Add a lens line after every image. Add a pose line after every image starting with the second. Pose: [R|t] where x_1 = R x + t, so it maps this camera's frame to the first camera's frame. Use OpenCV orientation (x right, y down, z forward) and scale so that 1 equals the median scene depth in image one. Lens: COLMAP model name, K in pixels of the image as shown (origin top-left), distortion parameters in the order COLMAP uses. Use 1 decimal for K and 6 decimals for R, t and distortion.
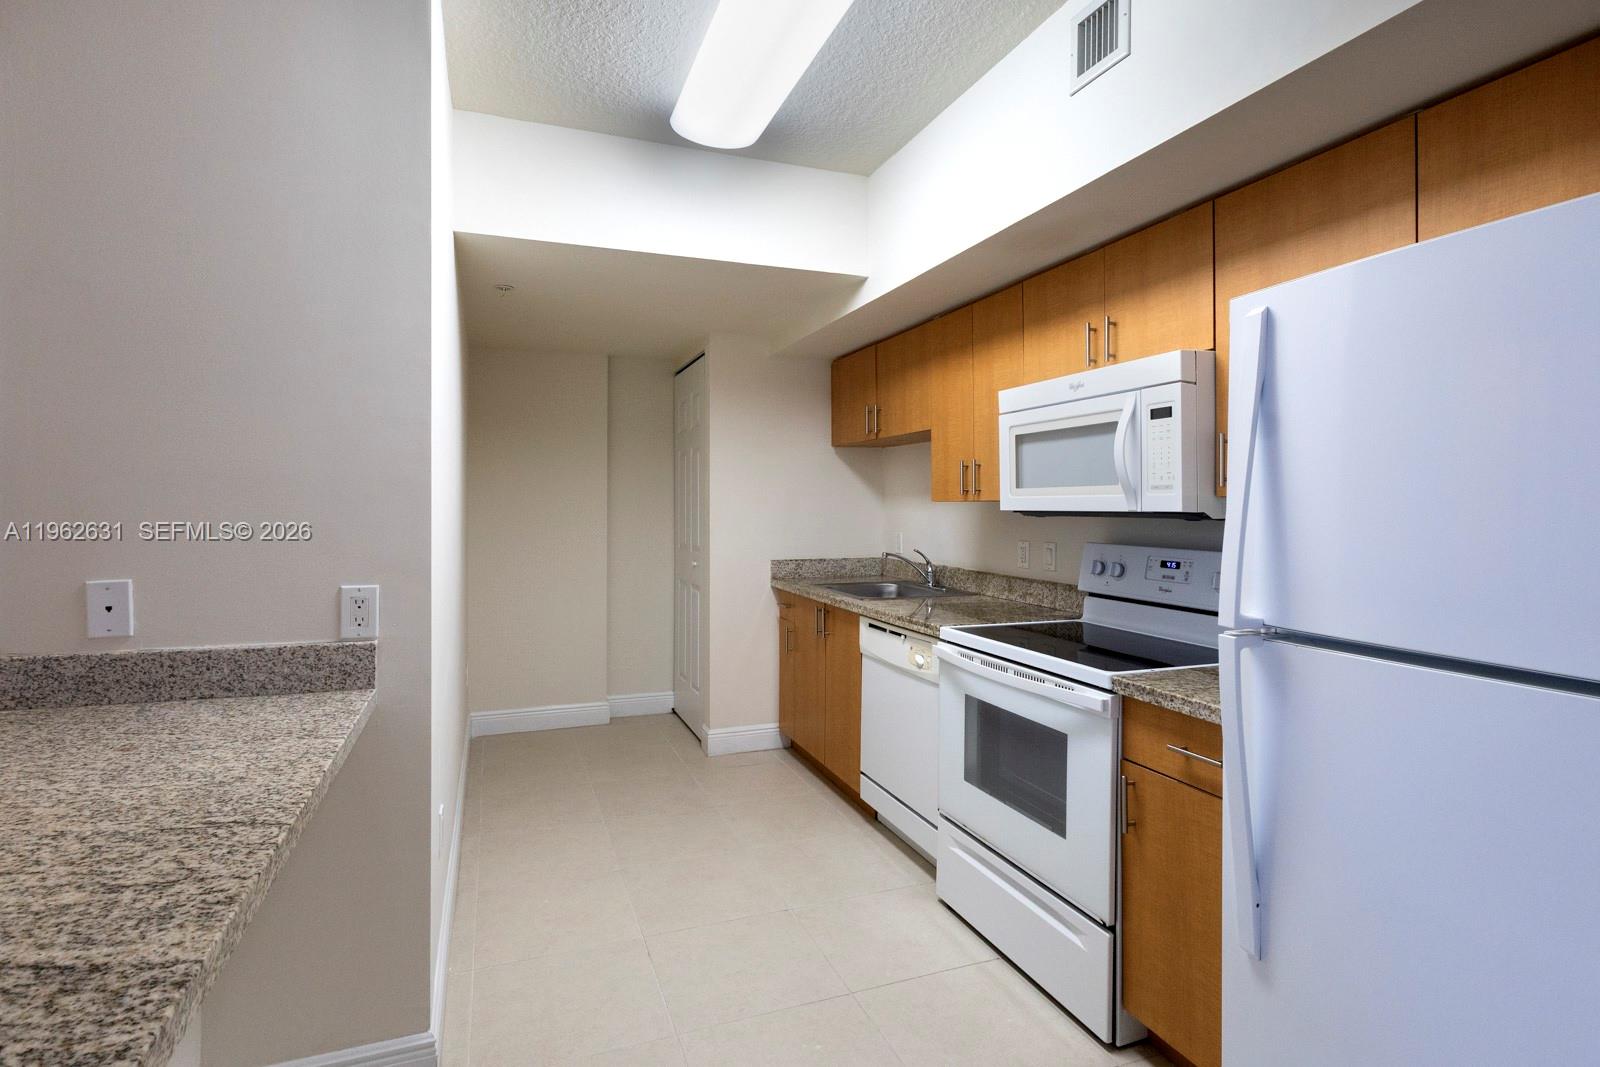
lens RADIAL K [[802.1, 0, 802.5], [0, 802.1, 513.6], [0, 0, 1]] dist [0.004440, -0.000969]
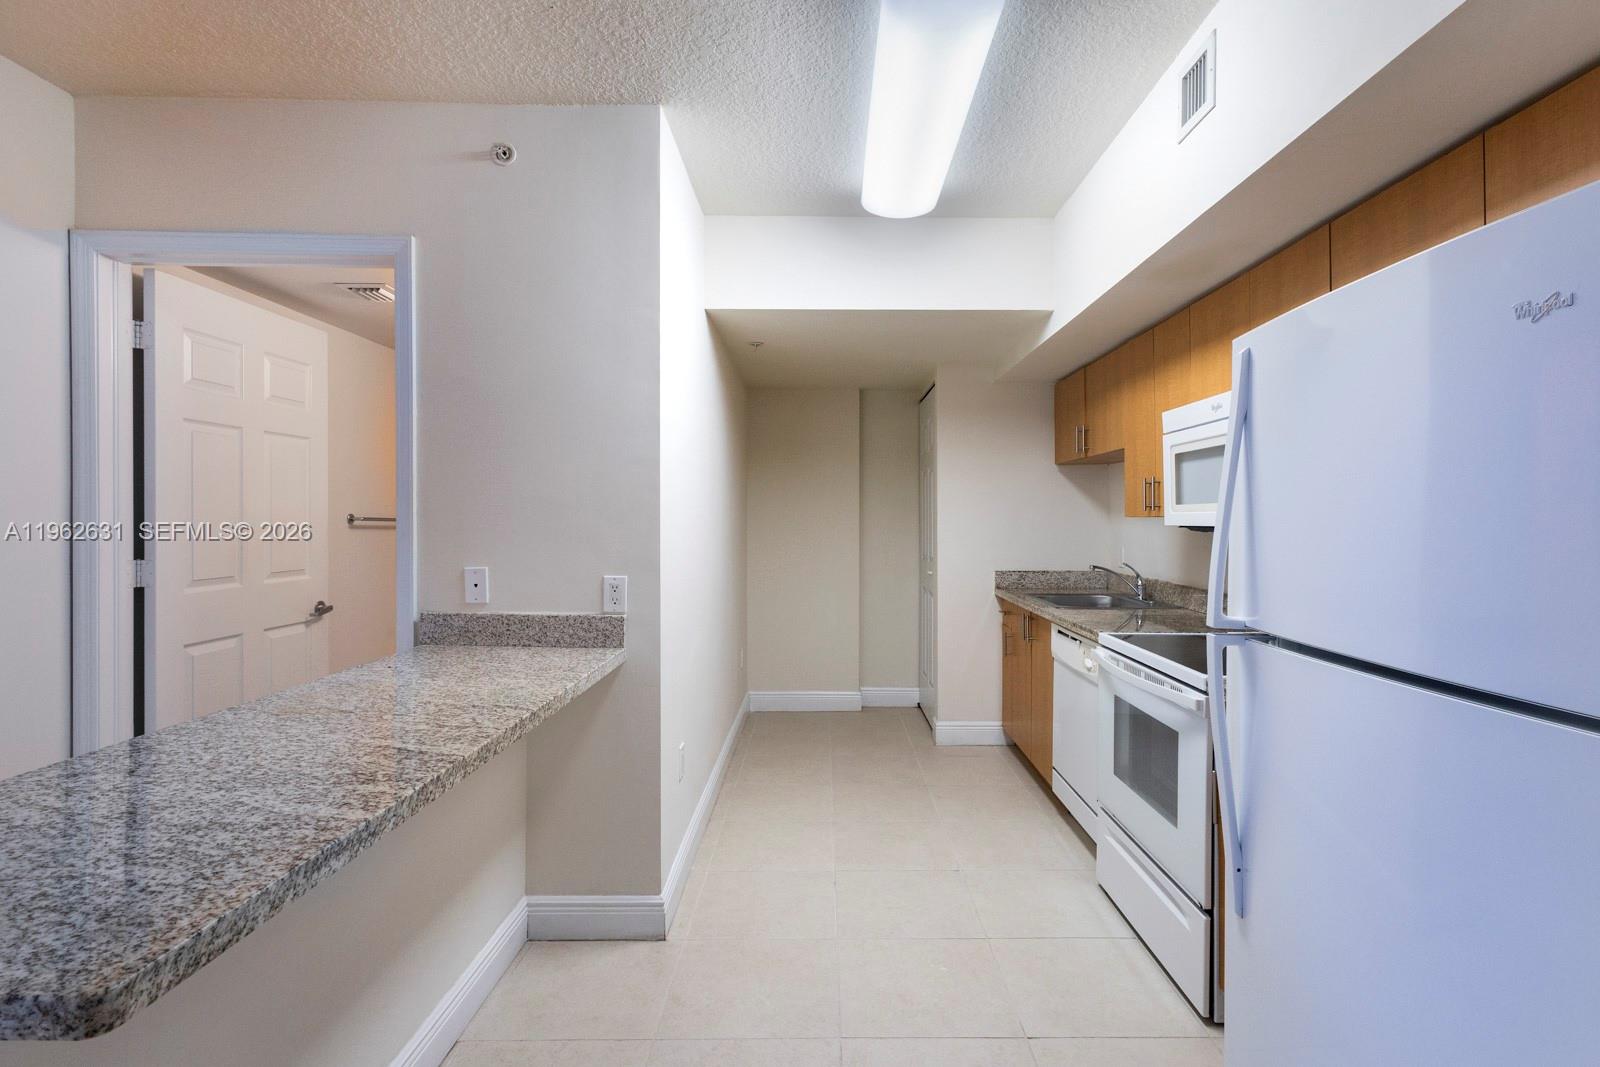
lens RADIAL K [[874.5, 0, 890.5], [0, 874.5, 530.8], [0, 0, 1]] dist [-0.001827, 0.000096]
pose [[0.935267, 0.004773, -0.353911, 0.346543], [-0.003969, 0.999988, 0.002998, 0.001252], [0.353920, -0.001399, 0.935274, -0.218794]]
